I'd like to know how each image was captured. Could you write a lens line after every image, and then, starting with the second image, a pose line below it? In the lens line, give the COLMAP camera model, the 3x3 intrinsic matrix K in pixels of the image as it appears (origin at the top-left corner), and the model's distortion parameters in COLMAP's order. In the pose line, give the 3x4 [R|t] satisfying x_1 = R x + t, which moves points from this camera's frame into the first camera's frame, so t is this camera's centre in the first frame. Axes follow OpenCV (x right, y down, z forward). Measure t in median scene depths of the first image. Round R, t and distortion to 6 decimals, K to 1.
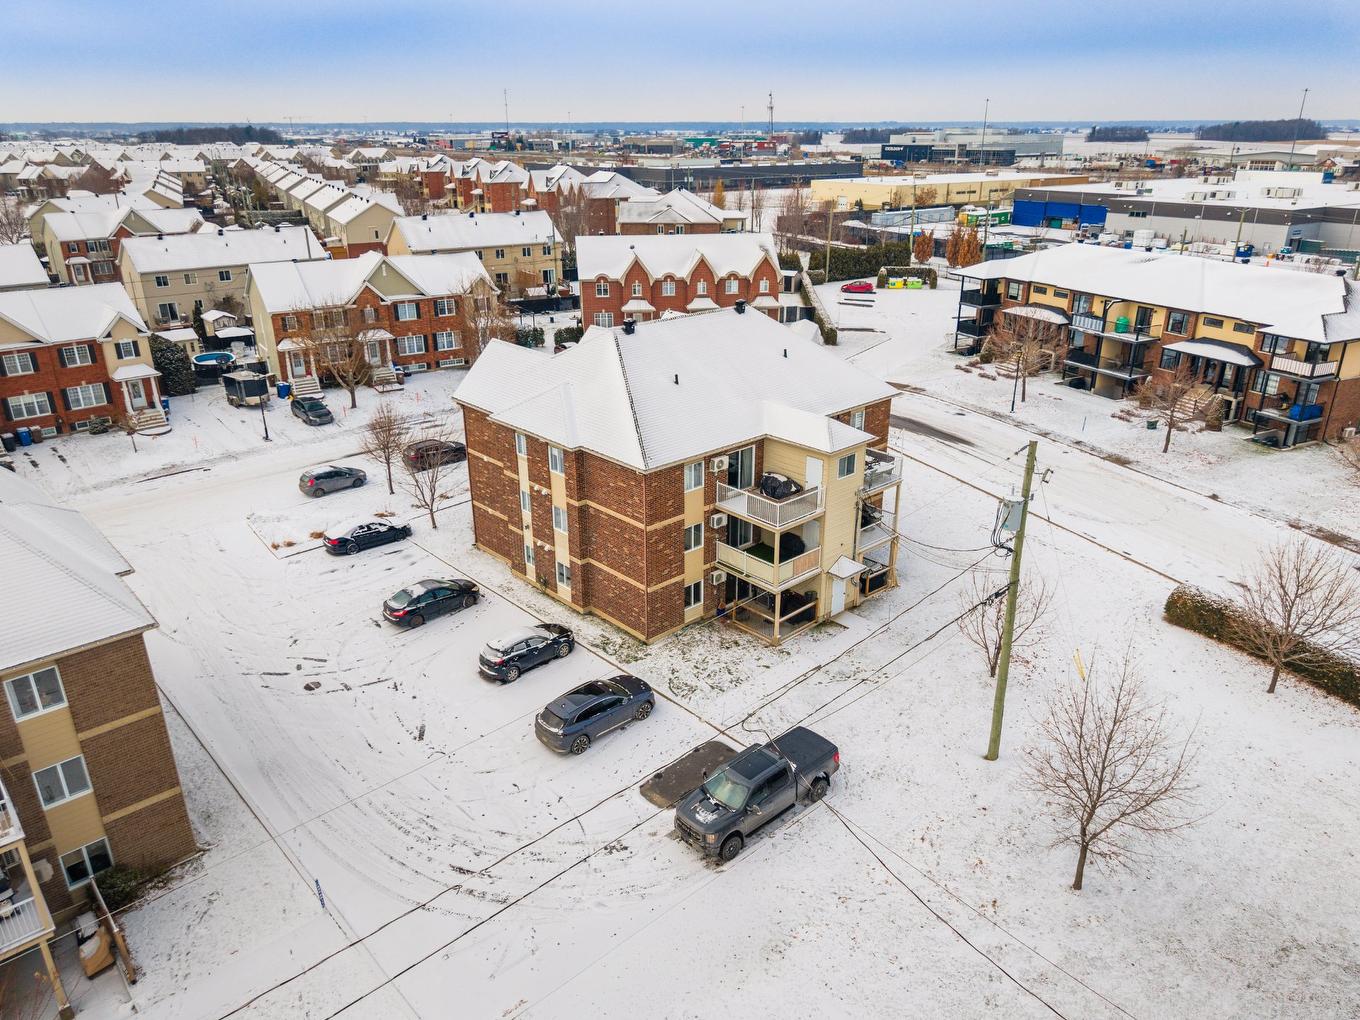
lens RADIAL K [[938.0, 0, 678.1], [0, 938.0, 485.8], [0, 0, 1]] dist [0.117259, -0.173319]
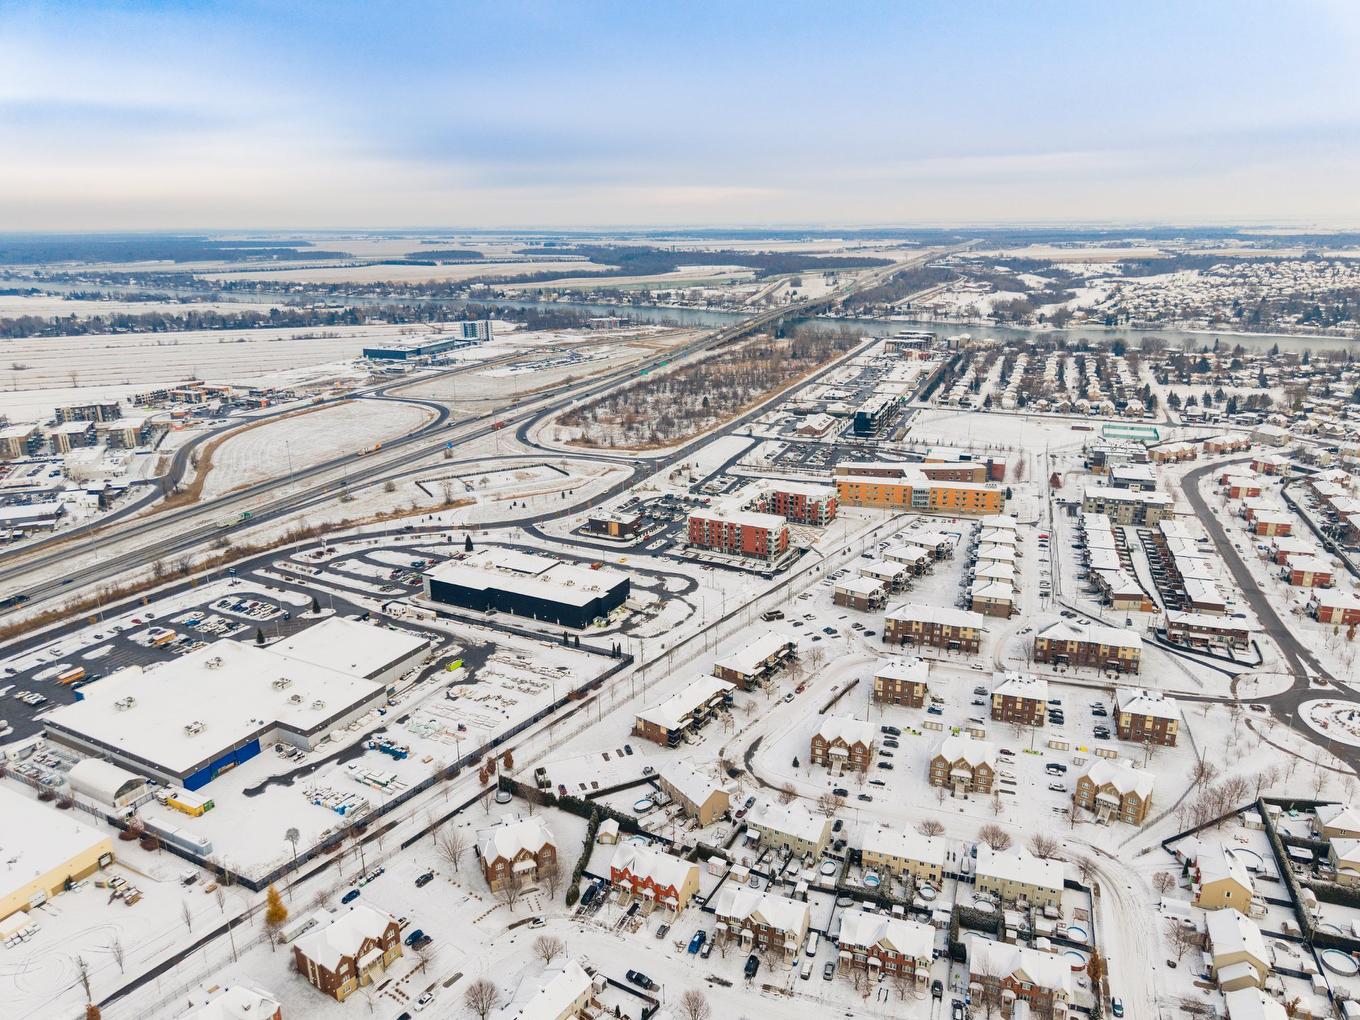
lens RADIAL K [[928.9, 0, 680.0], [0, 928.9, 510.0], [0, 0, 1]] dist [0.062610, -0.093823]
pose [[-0.475245, -0.258974, 0.840877, -4.596909], [0.317429, 0.840872, 0.438376, -4.681116], [-0.820598, 0.475255, -0.317414, 3.417066]]
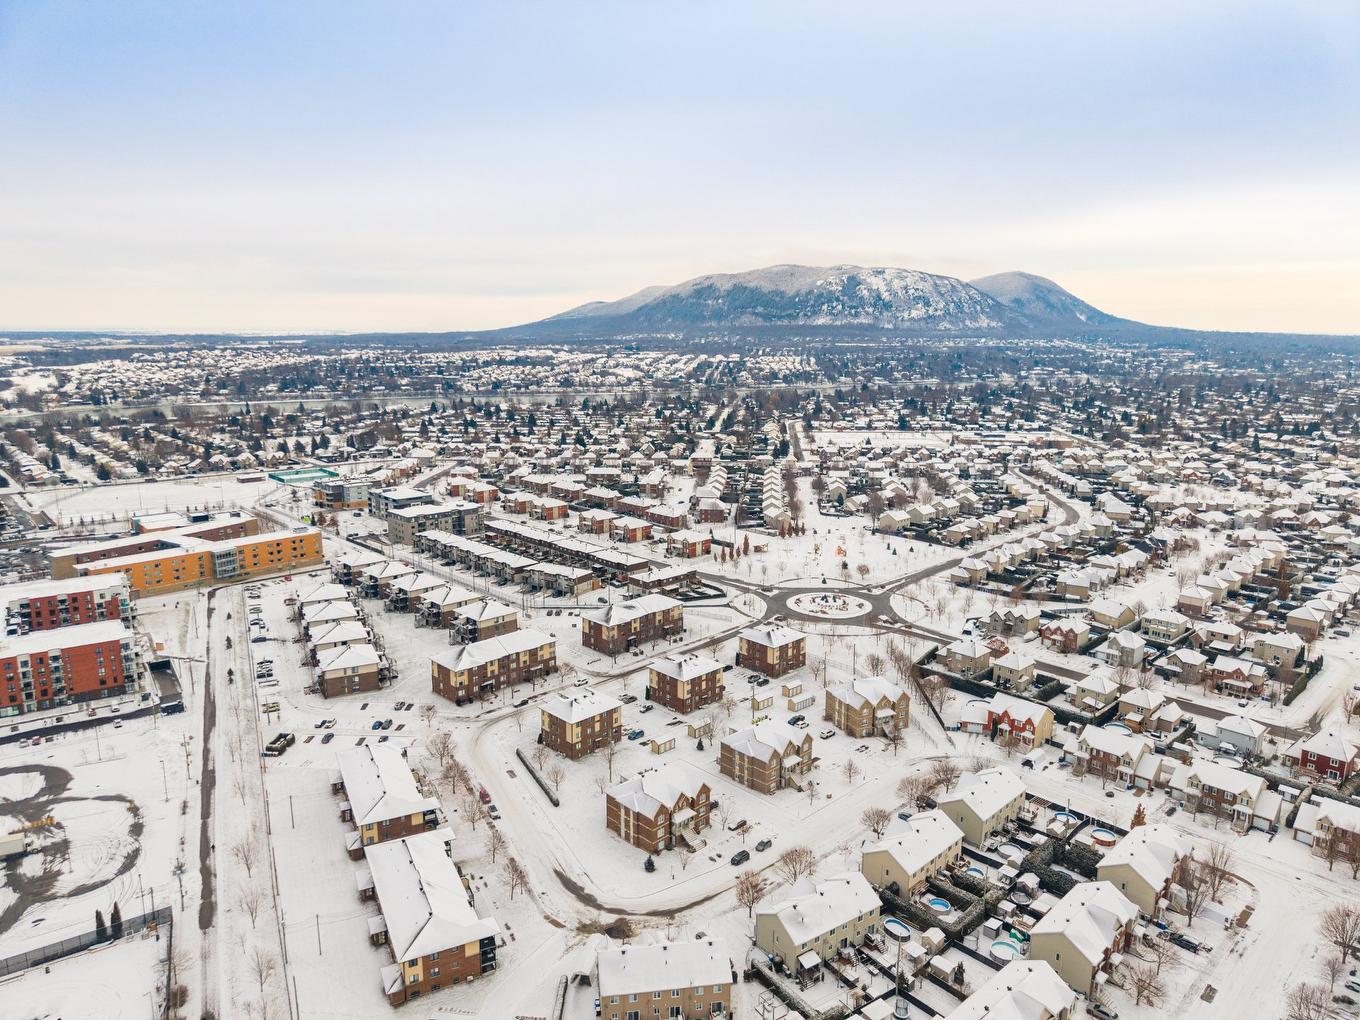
lens RADIAL K [[908.8, 0, 681.9], [0, 908.8, 512.9], [0, 0, 1]] dist [0.041189, -0.046755]
pose [[-0.999610, 0.002527, -0.027794, 0.008980], [-0.012648, 0.846734, 0.531867, -3.630785], [0.024878, 0.532011, -0.846372, 4.175659]]
